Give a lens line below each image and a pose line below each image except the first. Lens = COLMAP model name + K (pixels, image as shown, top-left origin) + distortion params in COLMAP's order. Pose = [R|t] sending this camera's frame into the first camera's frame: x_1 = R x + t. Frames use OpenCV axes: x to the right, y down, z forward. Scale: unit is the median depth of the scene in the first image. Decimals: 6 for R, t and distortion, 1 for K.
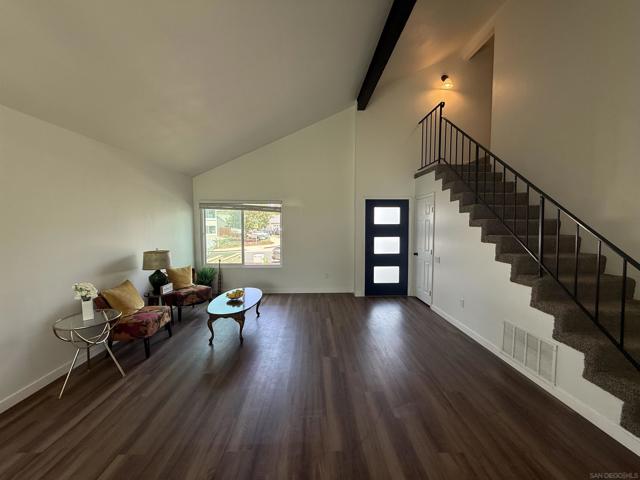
lens RADIAL K [[255.2, 0, 319.3], [0, 255.2, 238.9], [0, 0, 1]] dist [-0.002917, 0.000735]
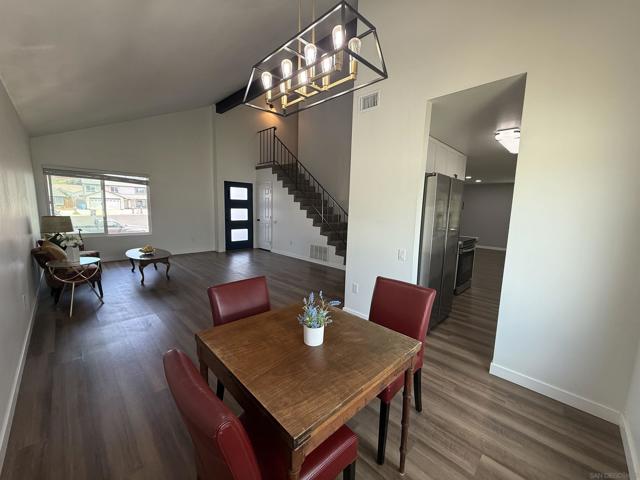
lens RADIAL K [[255.2, 0, 321.4], [0, 255.2, 240.2], [0, 0, 1]] dist [-0.002917, 0.000735]
pose [[0.731186, -0.068584, 0.678721, -0.440948], [0.007410, 0.995673, 0.092628, 0.045946], [-0.682137, -0.062699, 0.728531, -0.424220]]
